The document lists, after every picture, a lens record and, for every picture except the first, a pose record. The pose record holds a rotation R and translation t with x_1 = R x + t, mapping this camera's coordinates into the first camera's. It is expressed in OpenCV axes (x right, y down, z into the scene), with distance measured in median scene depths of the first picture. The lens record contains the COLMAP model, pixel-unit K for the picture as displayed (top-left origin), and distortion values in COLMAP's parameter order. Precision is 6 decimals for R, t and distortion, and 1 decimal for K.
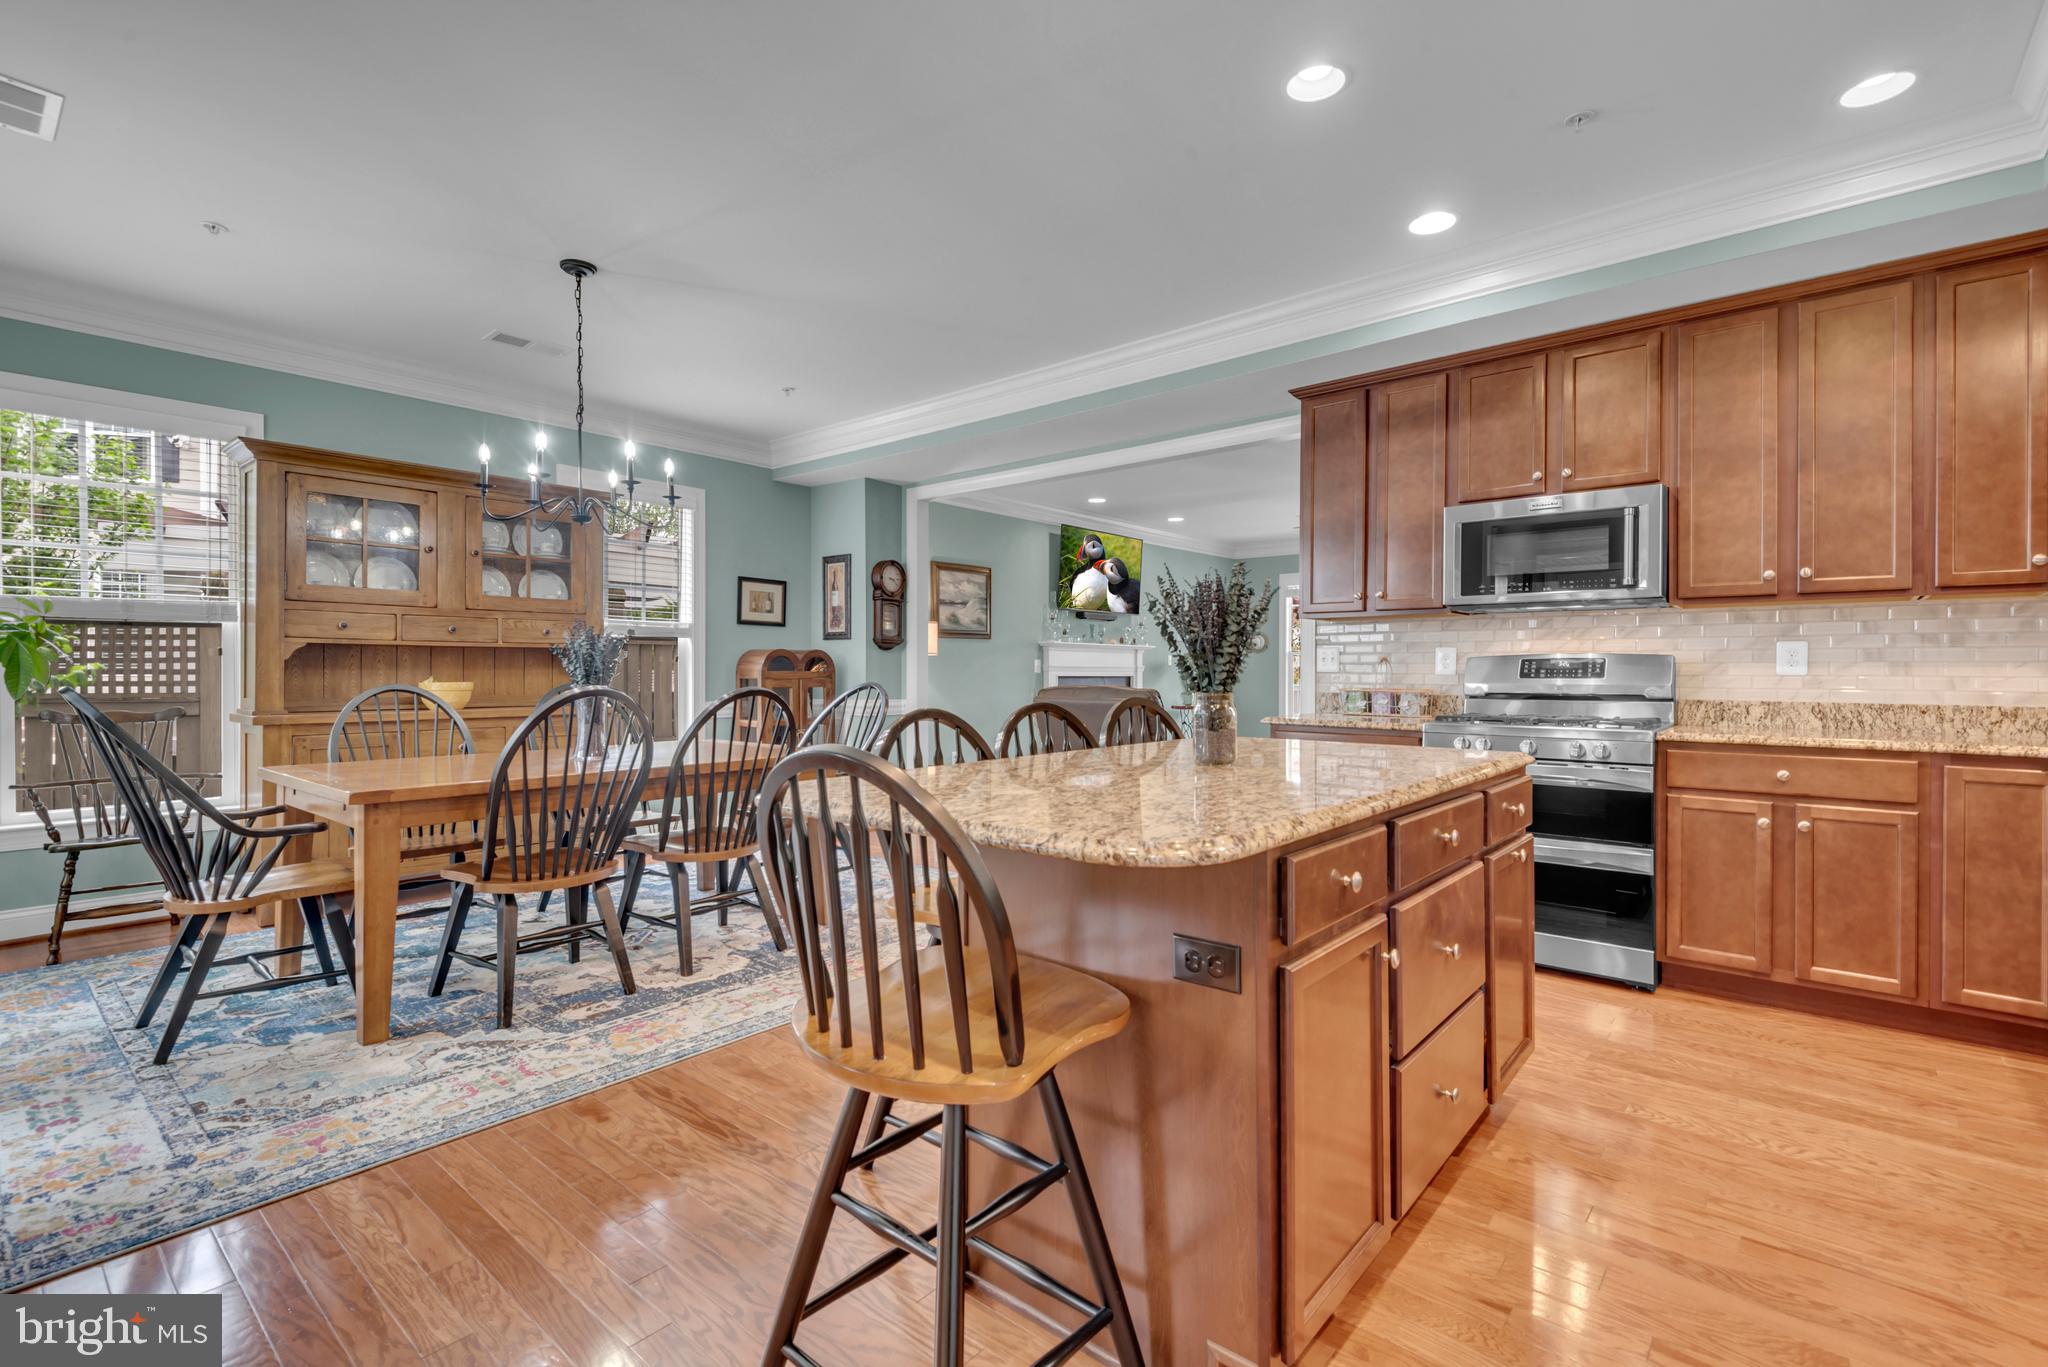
lens RADIAL K [[923.9, 0, 1022.8], [0, 923.9, 672.9], [0, 0, 1]] dist [0.022558, -0.013094]
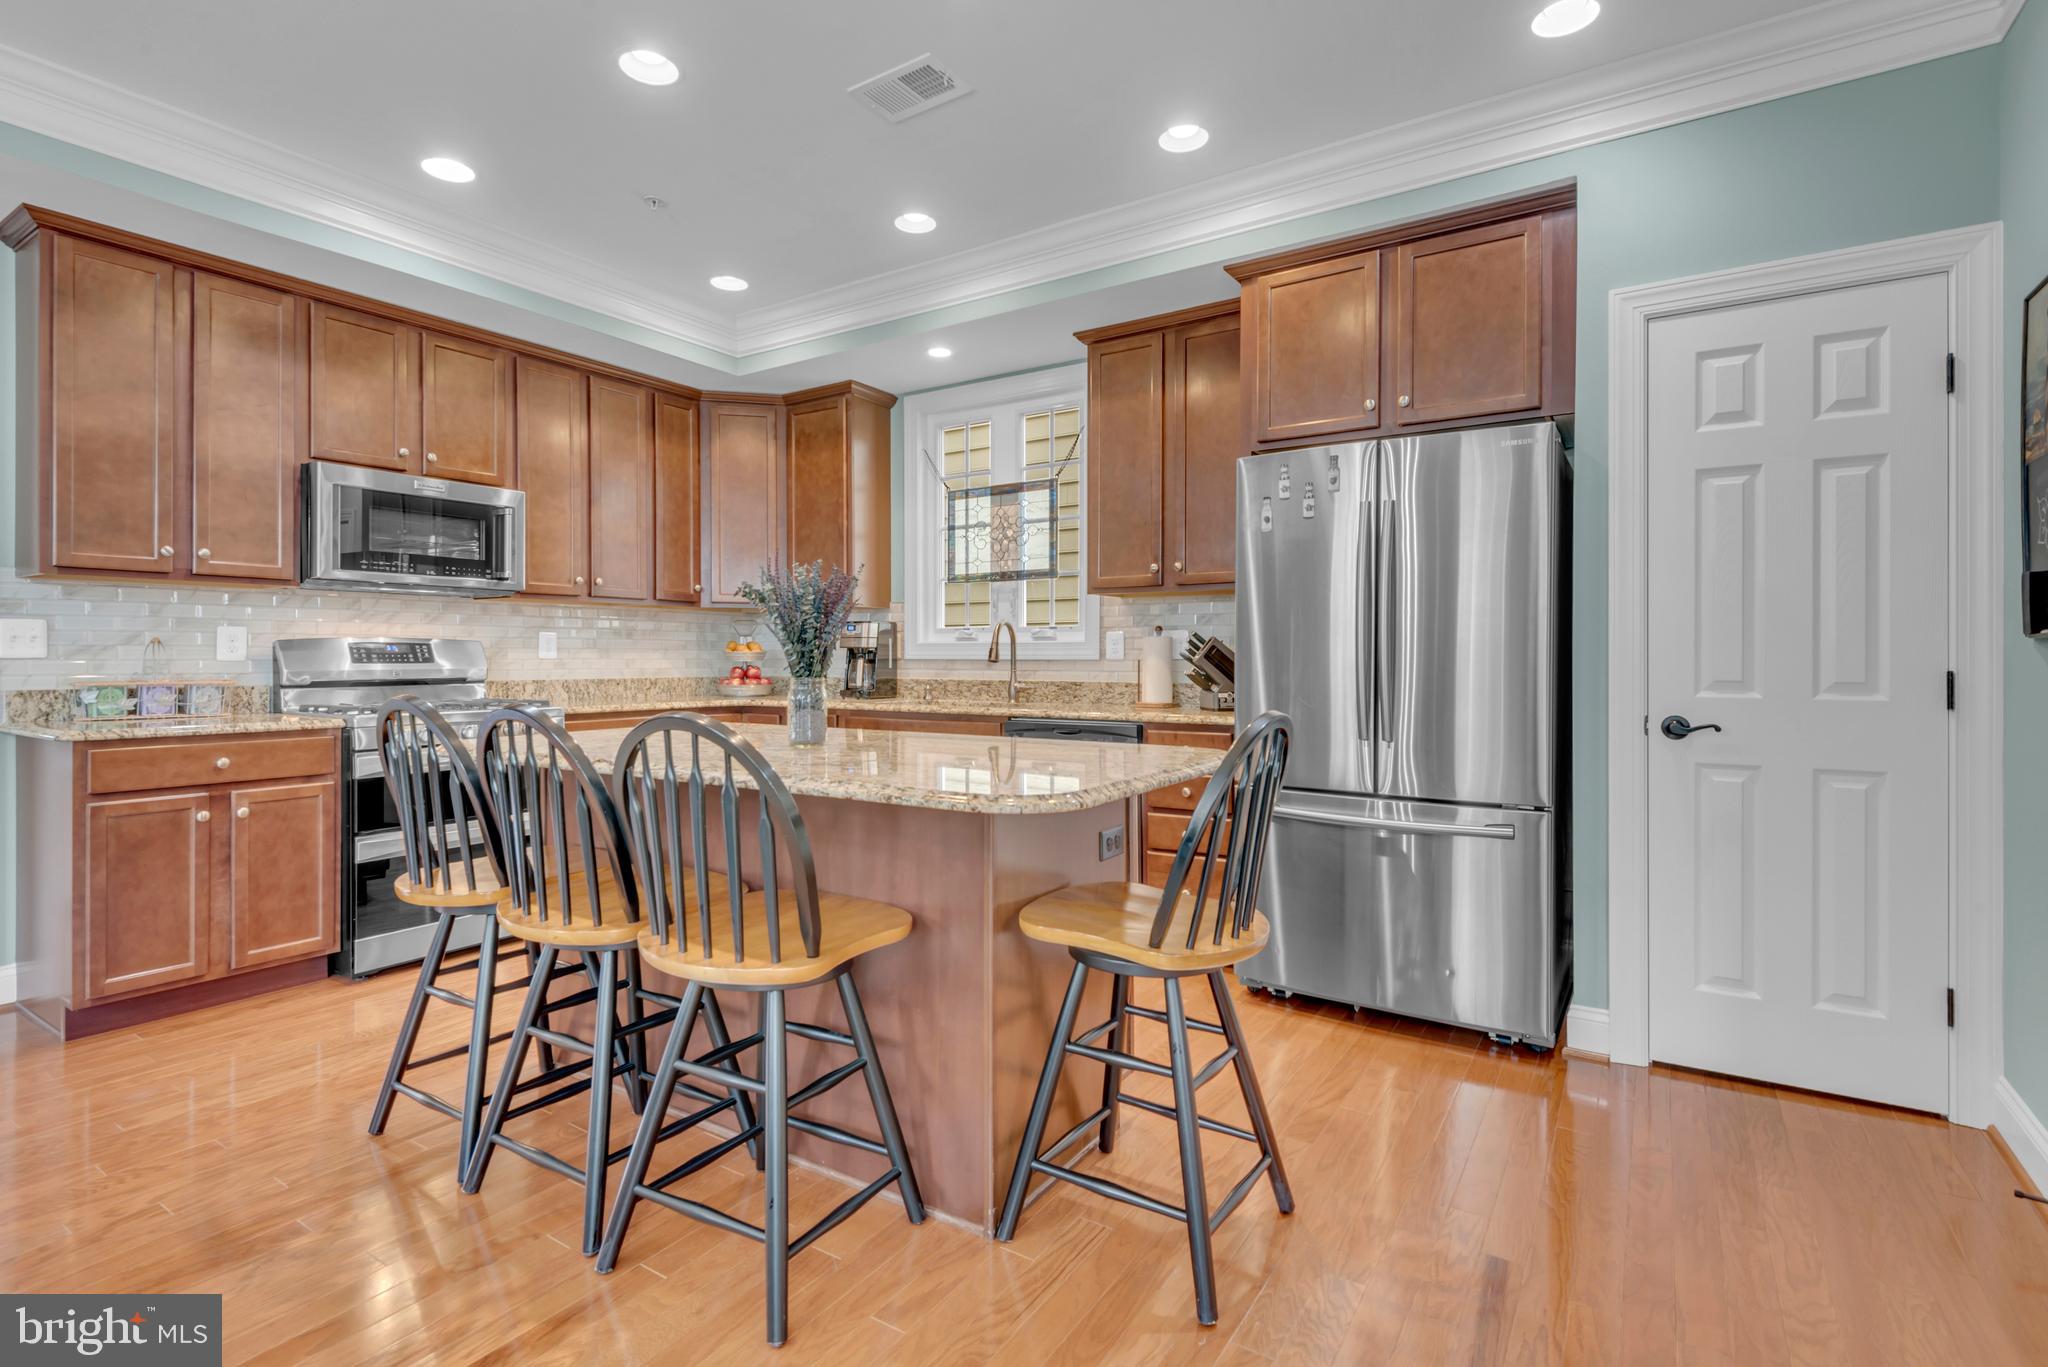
lens RADIAL K [[970.3, 0, 1030.1], [0, 970.3, 672.0], [0, 0, 1]] dist [0.011722, -0.002531]
pose [[-0.135775, -0.019314, 0.990551, -0.520428], [0.002809, 0.999798, 0.019879, -0.003339], [-0.990736, 0.005481, -0.135693, 0.481075]]
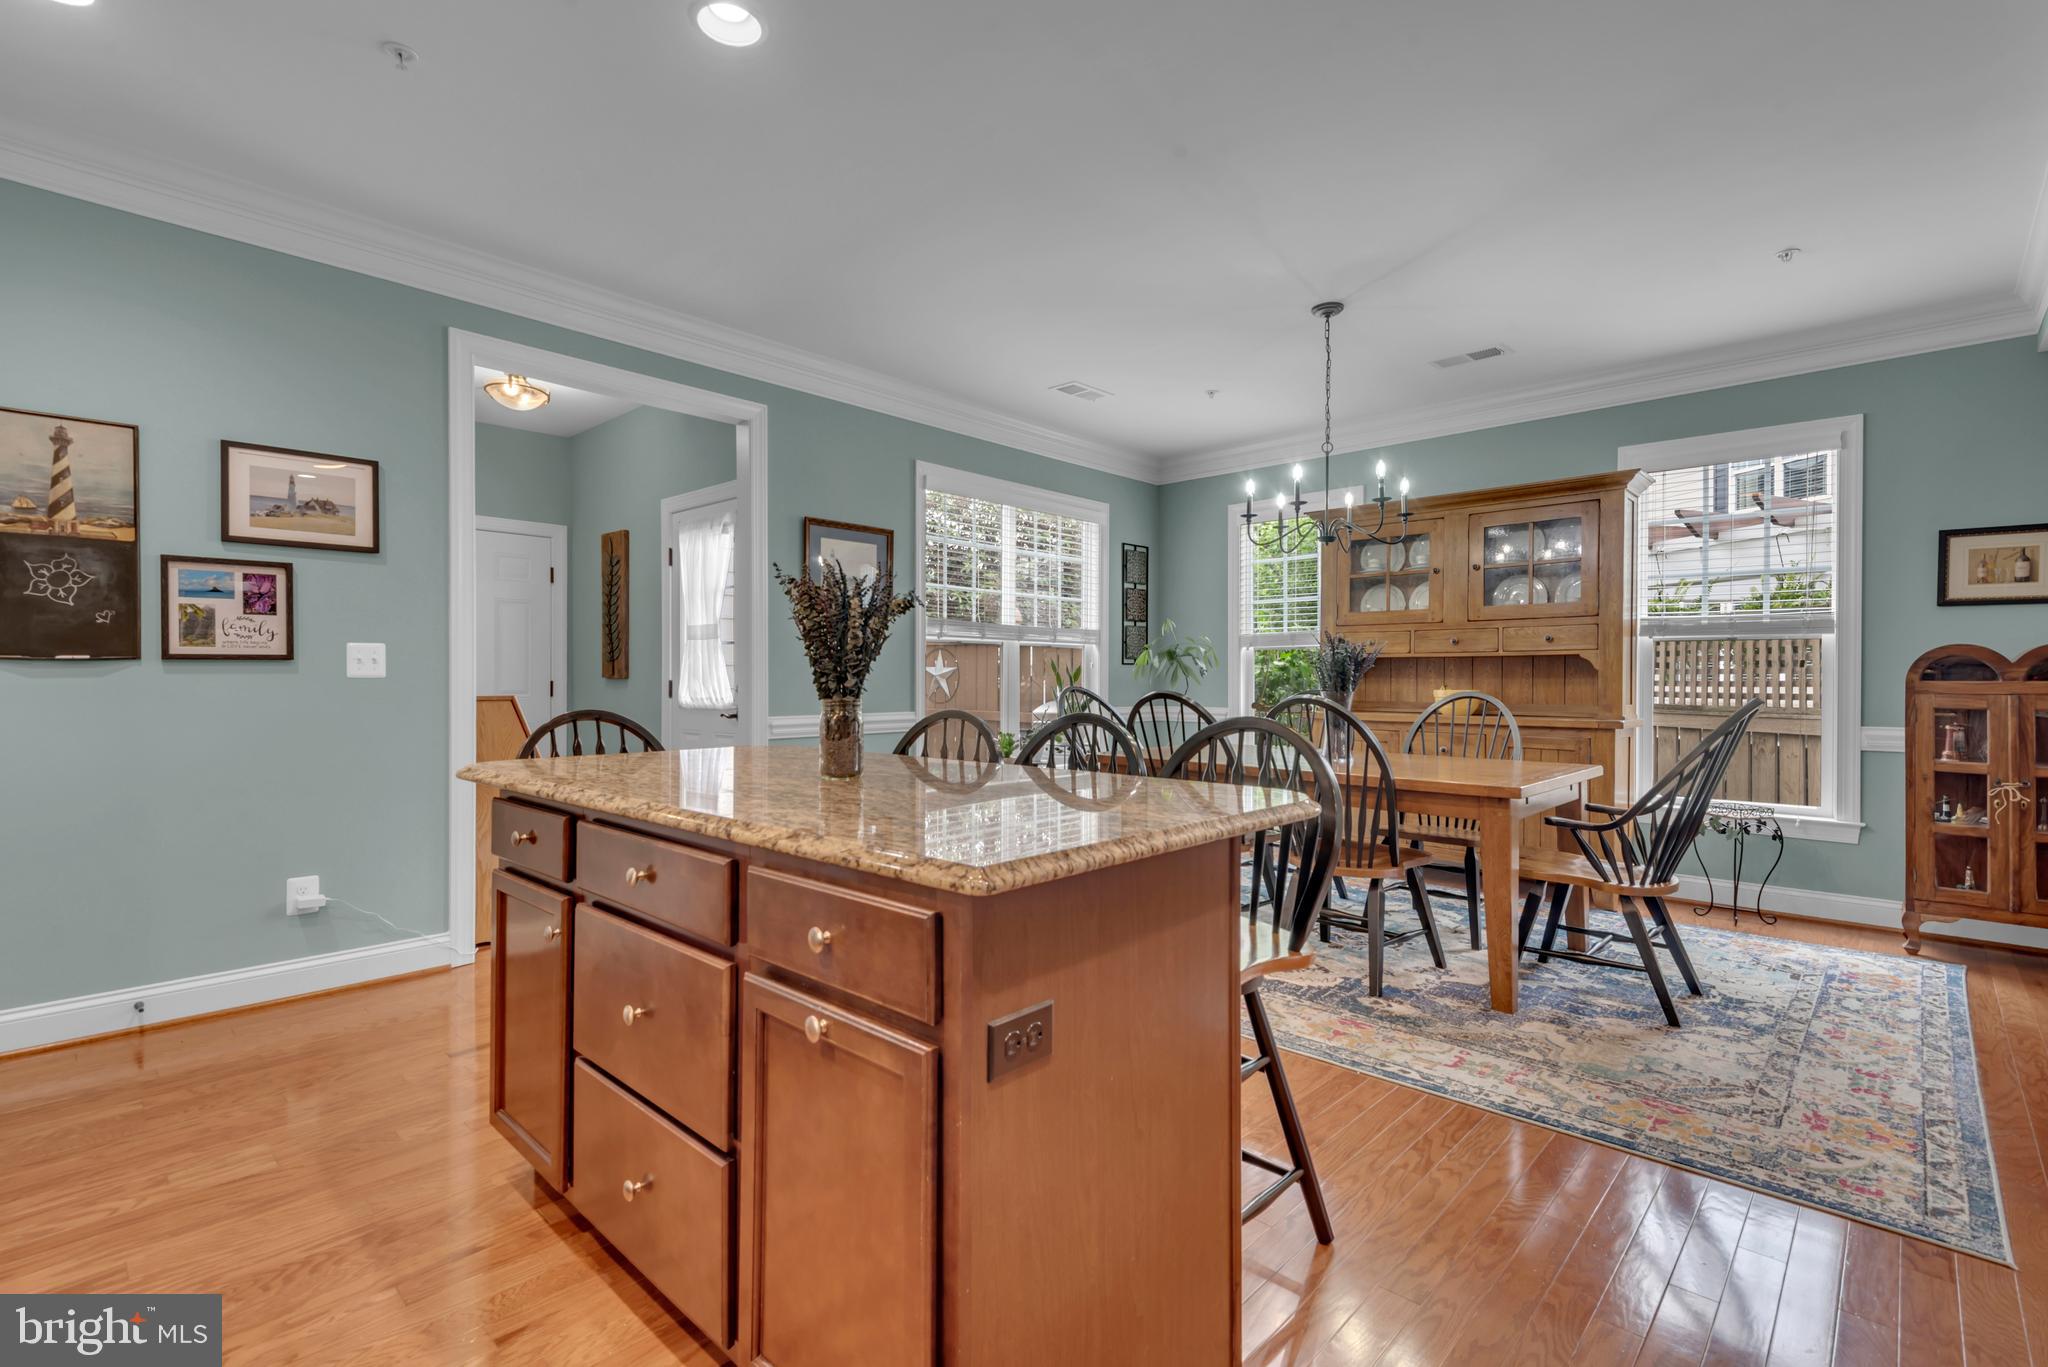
lens RADIAL K [[923.9, 0, 1027.3], [0, 923.9, 686.0], [0, 0, 1]] dist [0.022558, -0.013094]
pose [[-0.054996, 0.005775, -0.998470, 0.602569], [-0.004411, 0.999972, 0.006027, 0.001951], [0.998477, 0.004736, -0.054969, 0.676903]]
